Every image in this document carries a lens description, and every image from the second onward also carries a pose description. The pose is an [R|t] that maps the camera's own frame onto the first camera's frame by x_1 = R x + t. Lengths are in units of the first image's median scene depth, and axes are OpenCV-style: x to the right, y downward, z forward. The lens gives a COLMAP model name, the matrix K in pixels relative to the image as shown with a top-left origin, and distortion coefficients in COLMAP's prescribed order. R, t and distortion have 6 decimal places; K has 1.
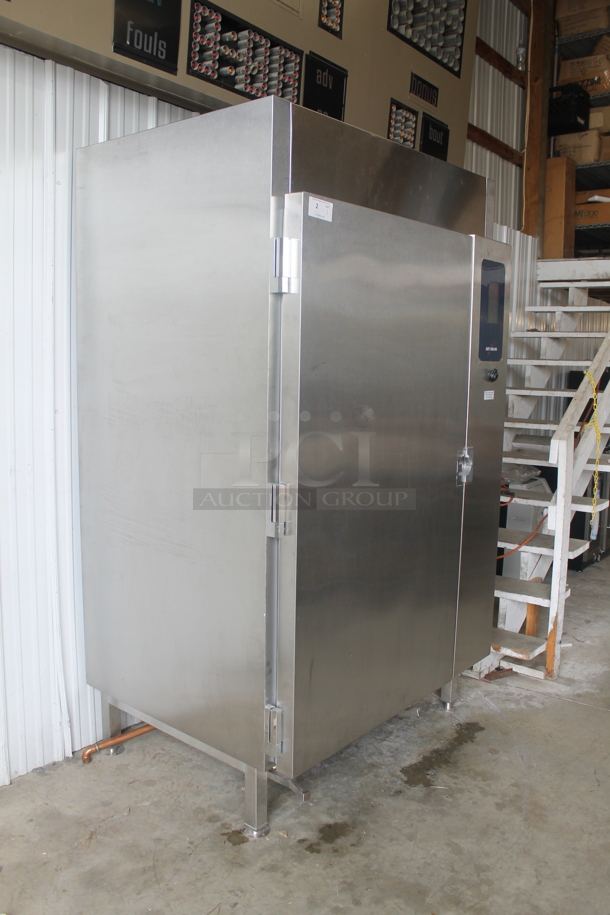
lens RADIAL K [[776.6, 0, 305.0], [0, 776.6, 457.5], [0, 0, 1]] dist [-0.179883, 0.166304]
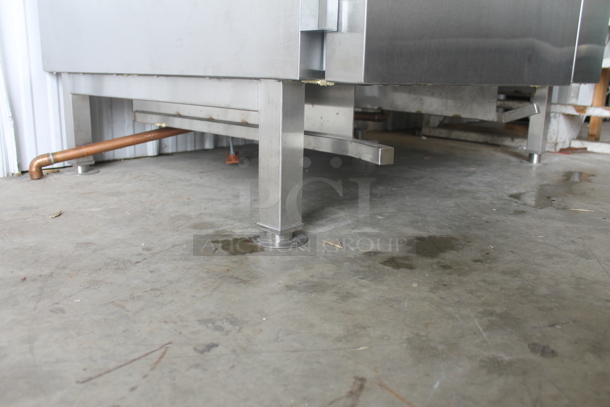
lens RADIAL K [[517.8, 0, 305.0], [0, 517.8, 203.5], [0, 0, 1]] dist [-0.179883, 0.166304]
pose [[0.998757, 0.015535, -0.047359, -0.033156], [-0.009281, 0.991533, 0.129522, 0.443322], [0.048970, -0.128922, 0.990445, 0.679228]]
